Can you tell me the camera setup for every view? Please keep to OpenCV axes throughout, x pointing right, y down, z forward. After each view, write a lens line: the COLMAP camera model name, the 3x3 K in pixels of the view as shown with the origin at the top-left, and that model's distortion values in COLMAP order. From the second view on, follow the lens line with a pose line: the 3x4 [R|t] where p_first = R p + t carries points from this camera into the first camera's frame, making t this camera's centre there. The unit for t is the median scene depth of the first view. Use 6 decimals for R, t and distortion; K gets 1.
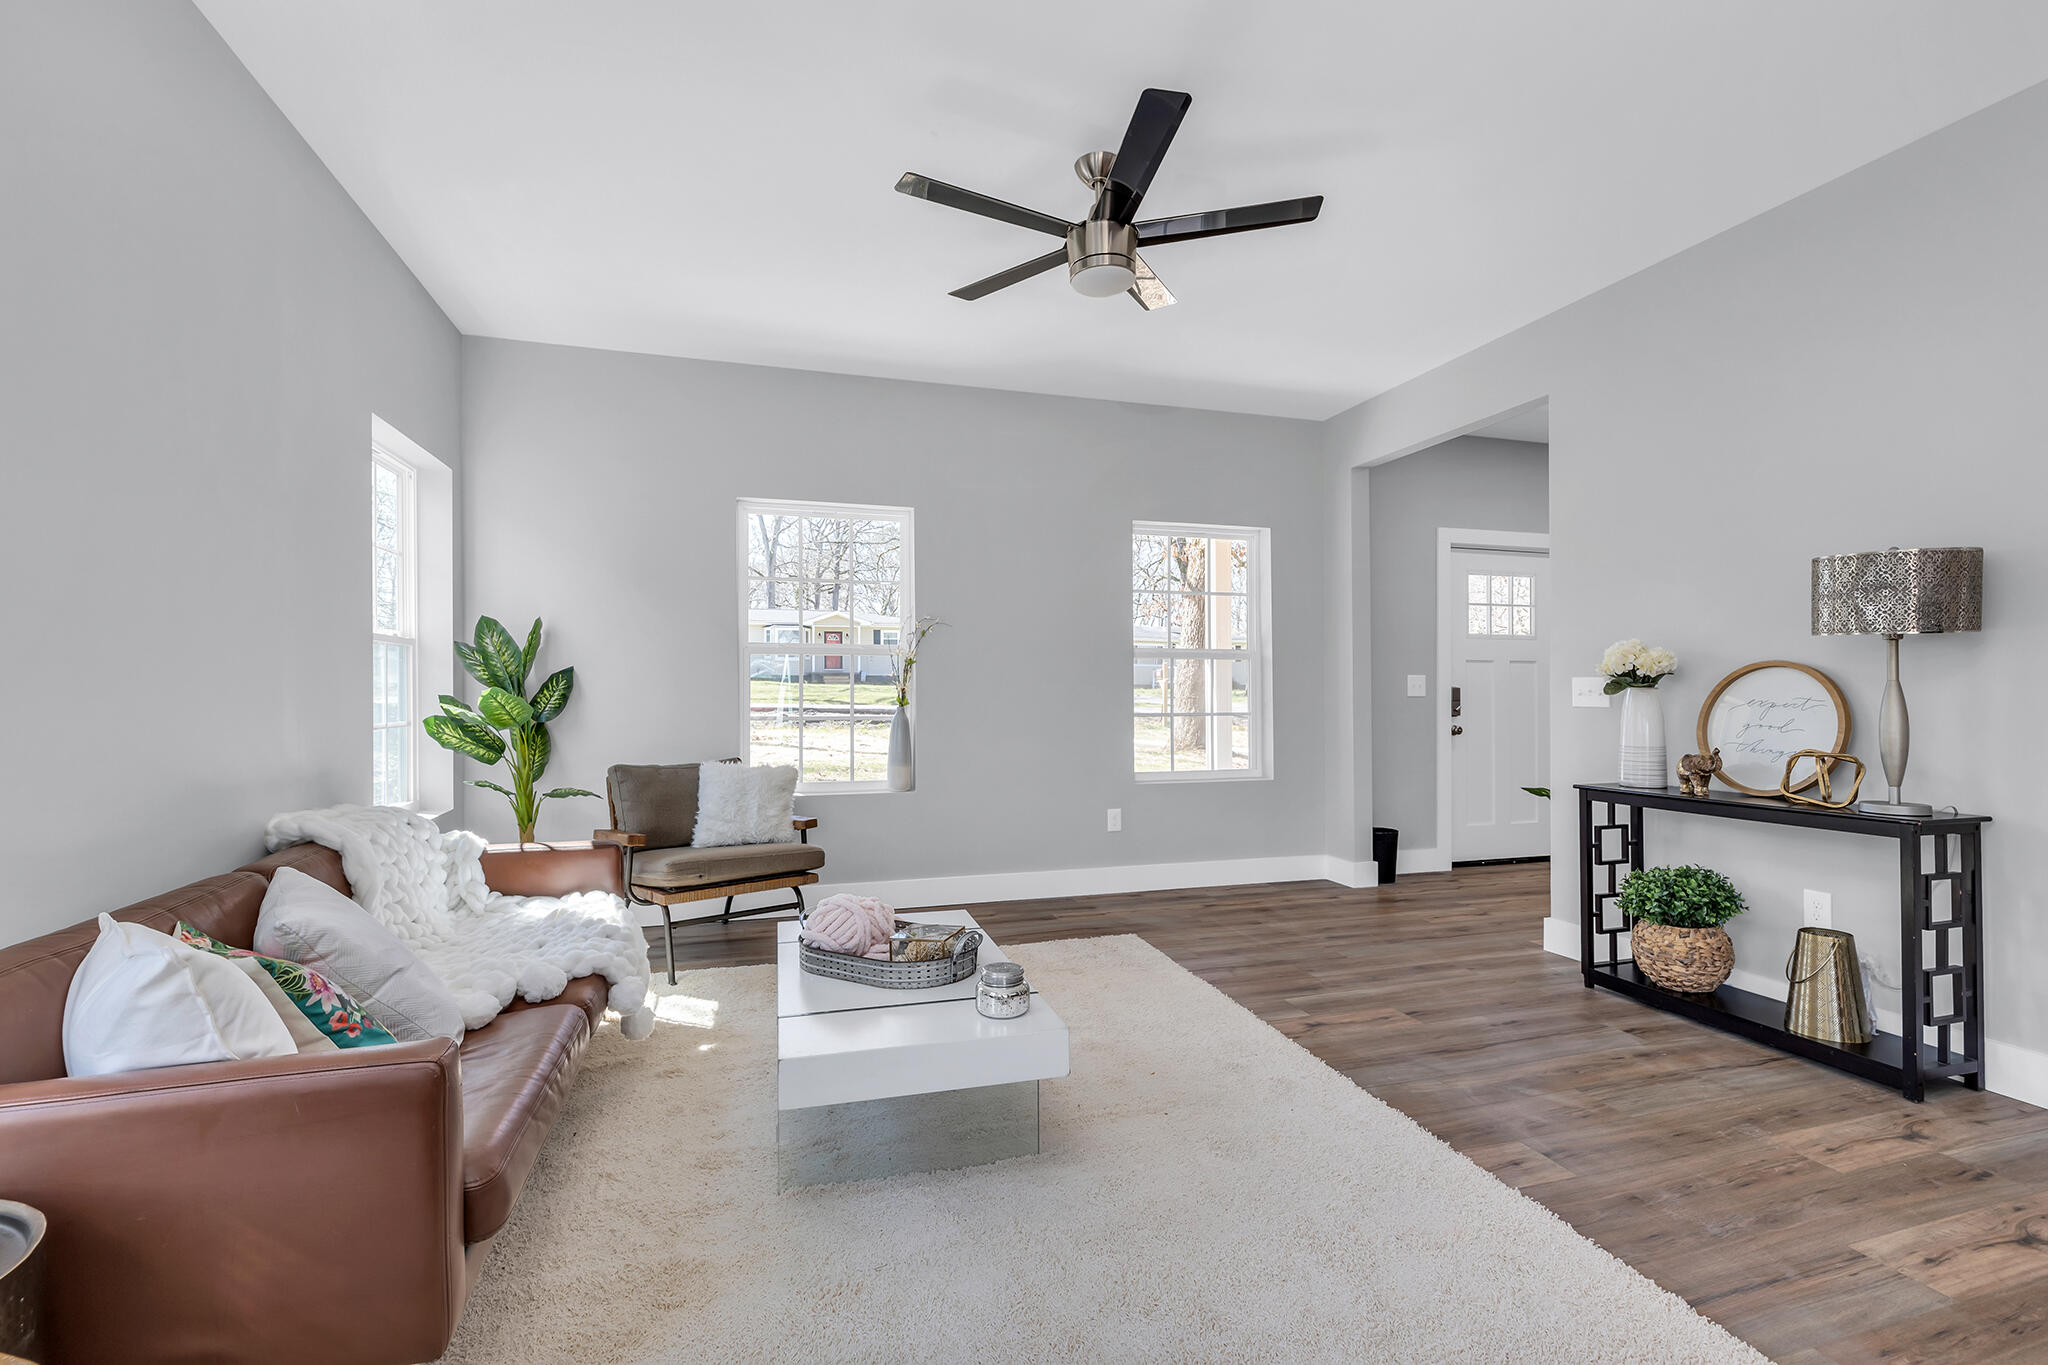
lens RADIAL K [[878.0, 0, 1024.6], [0, 878.0, 679.5], [0, 0, 1]] dist [0.005105, 0.000832]
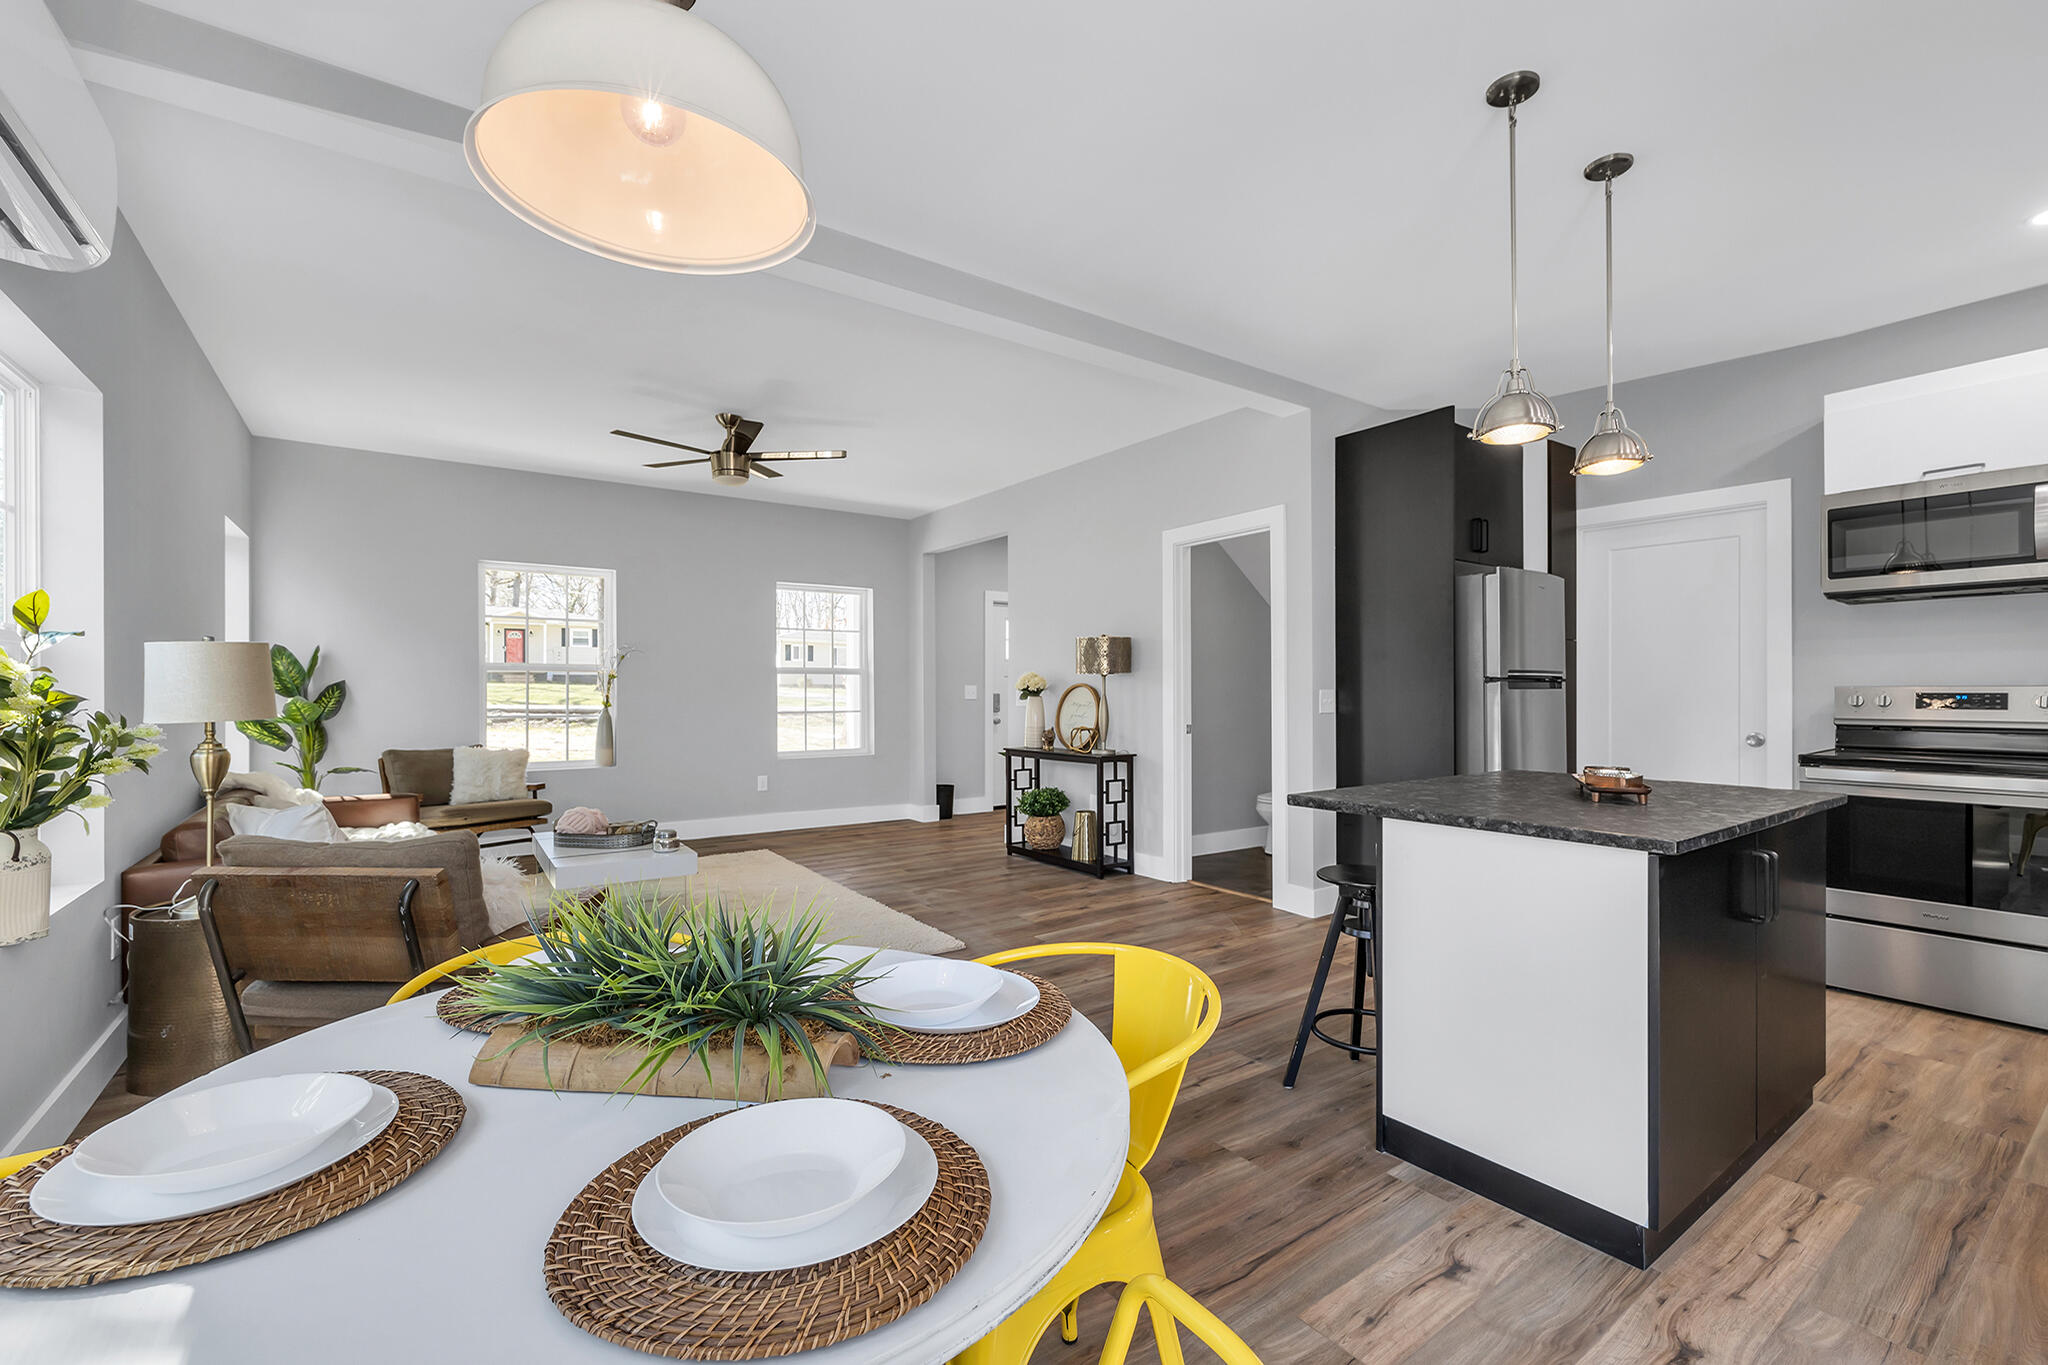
lens RADIAL K [[878.0, 0, 1024.1], [0, 878.0, 678.3], [0, 0, 1]] dist [0.005105, 0.000832]
pose [[0.948819, 0.005555, 0.315772, 0.064972], [-0.005639, 0.999984, -0.000647, -0.024080], [-0.315770, -0.001166, 0.948835, -0.688165]]
